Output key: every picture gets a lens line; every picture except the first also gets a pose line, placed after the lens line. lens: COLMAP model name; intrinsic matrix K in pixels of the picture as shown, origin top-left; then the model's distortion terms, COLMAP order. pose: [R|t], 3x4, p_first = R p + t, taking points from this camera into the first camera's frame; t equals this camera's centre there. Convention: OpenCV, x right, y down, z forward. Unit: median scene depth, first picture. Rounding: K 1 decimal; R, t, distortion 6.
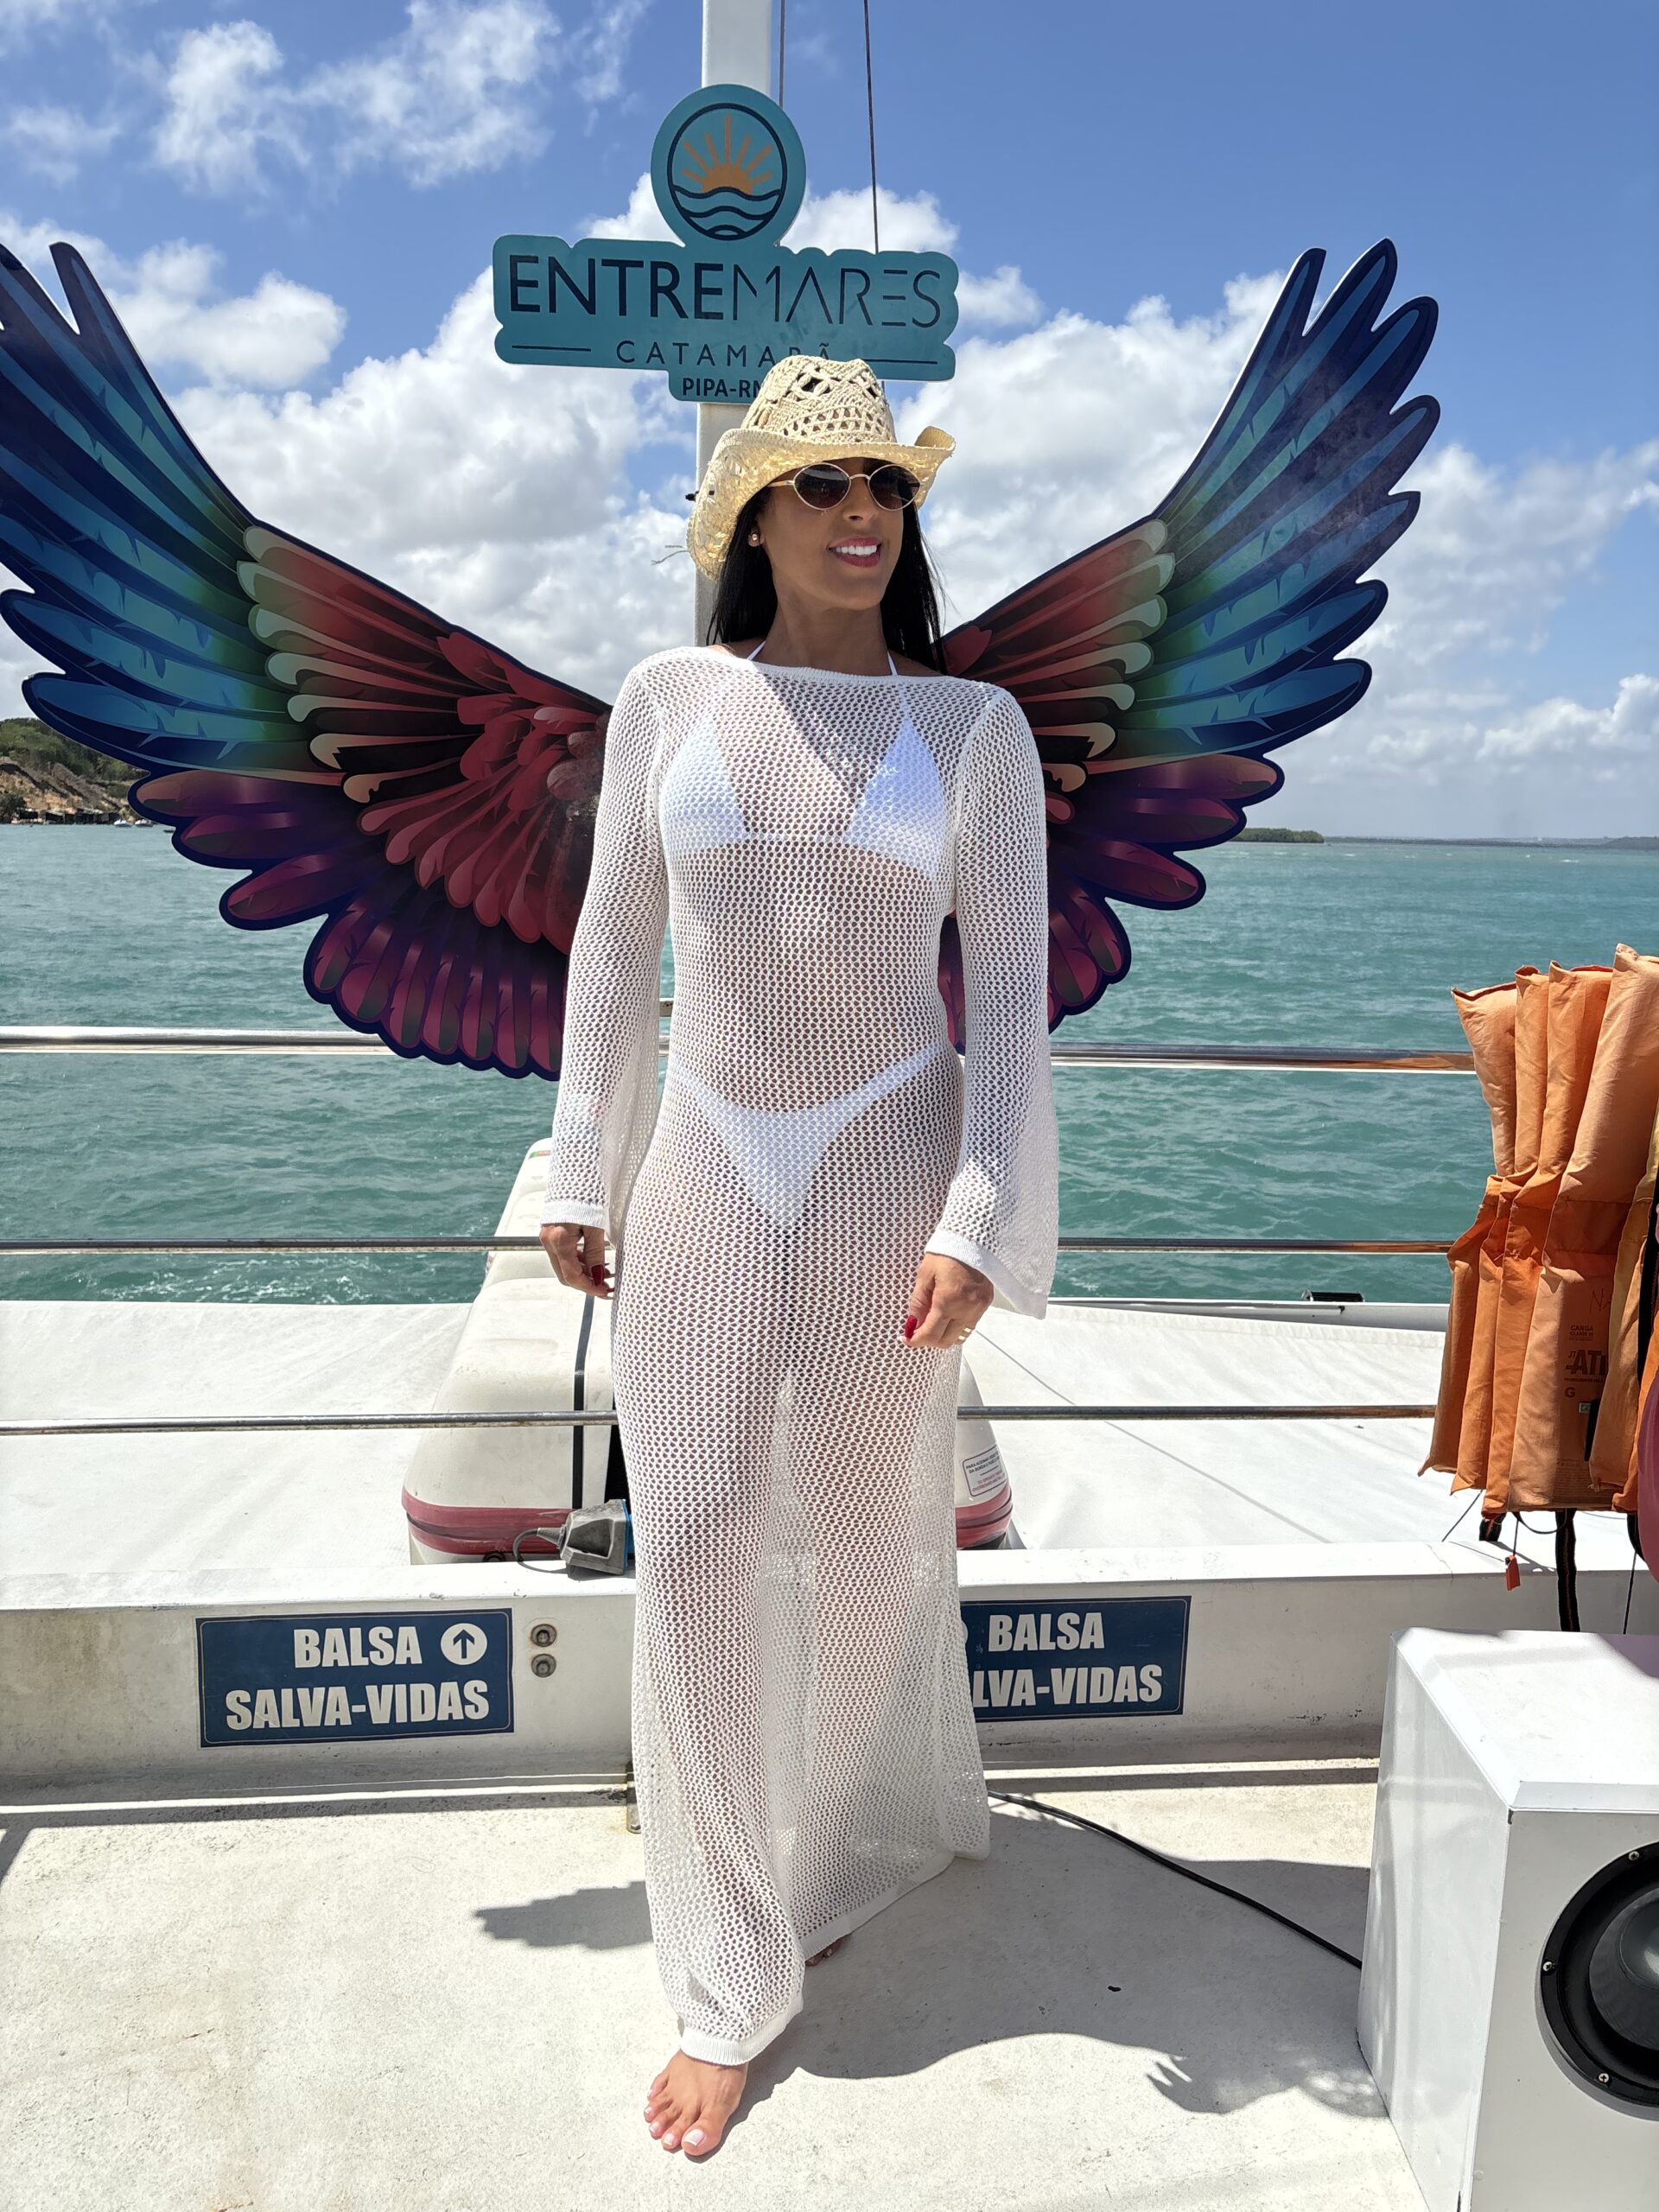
lens RADIAL K [[1699.2, 0, 843.4], [0, 1699.2, 1098.4], [0, 0, 1]] dist [0.018043, 0.001272]
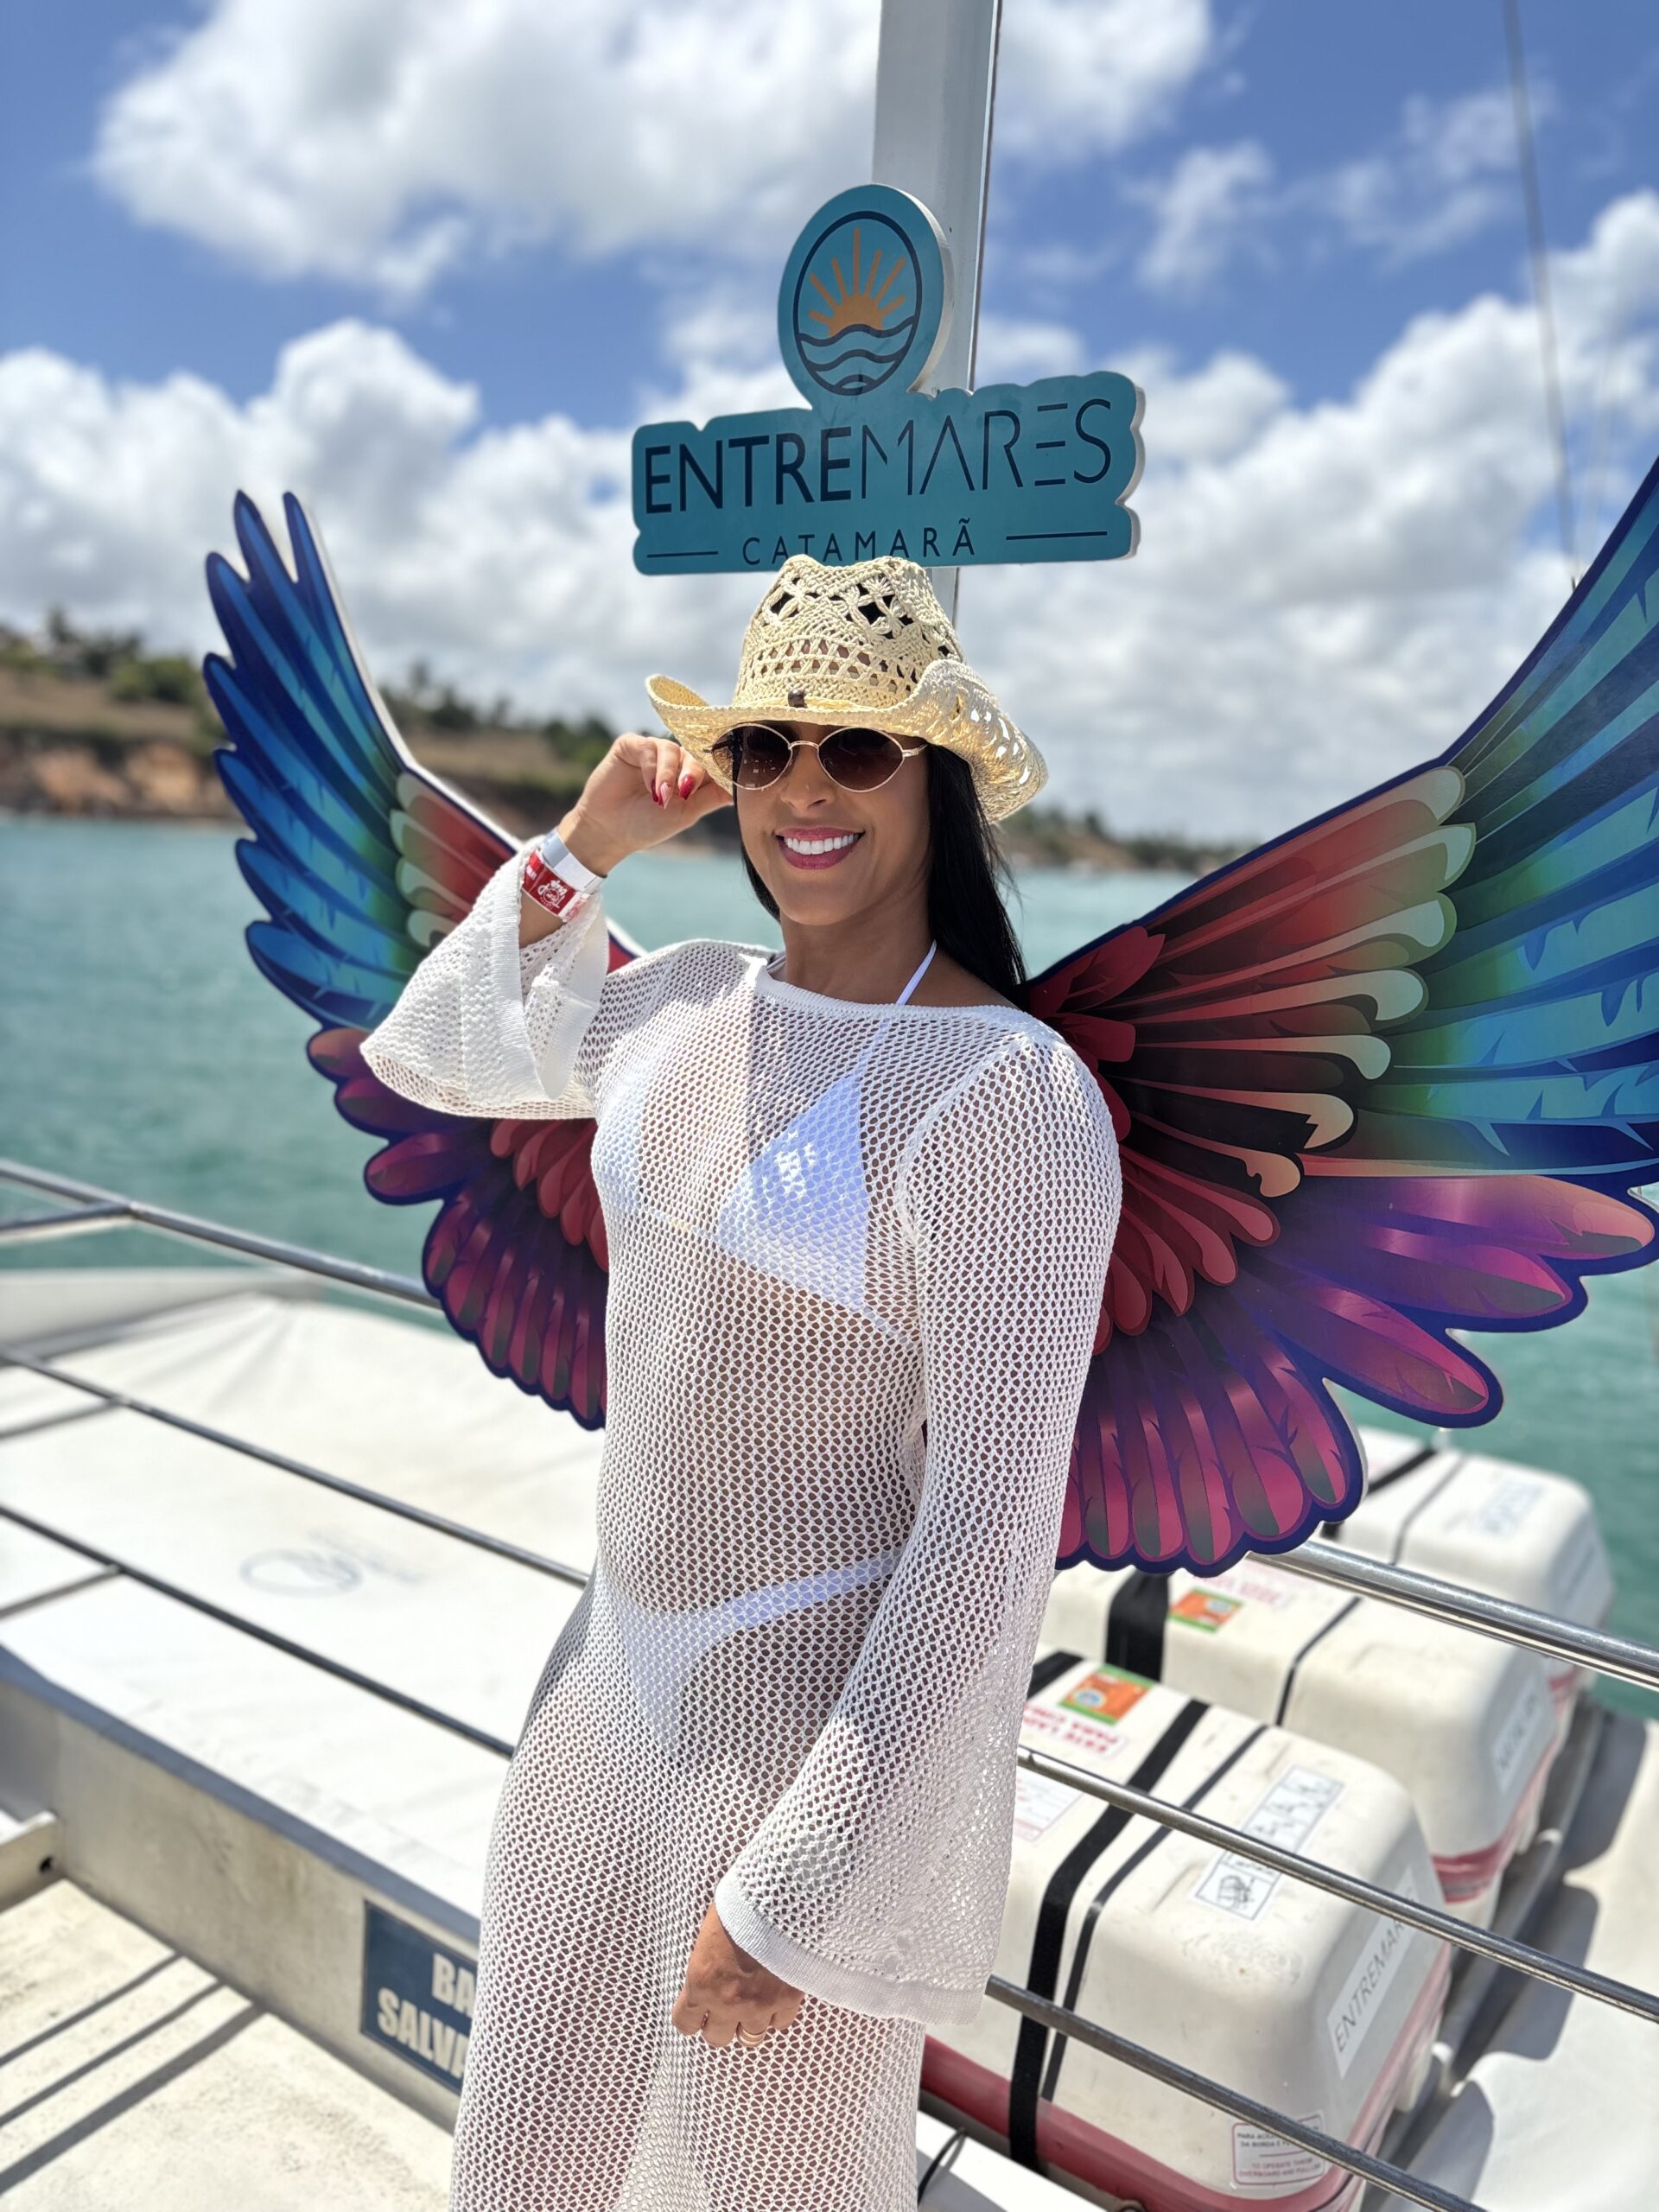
lens RADIAL K [[1699.2, 0, 815.9], [0, 1699.2, 1106.3], [0, 0, 1]] dist [0.018043, 0.001272]
pose [[0.772708, 0.129894, -0.621329, 0.382155], [-0.165199, 0.986260, 0.000739, -0.186751], [0.612888, 0.102072, 0.783550, 0.419107]]
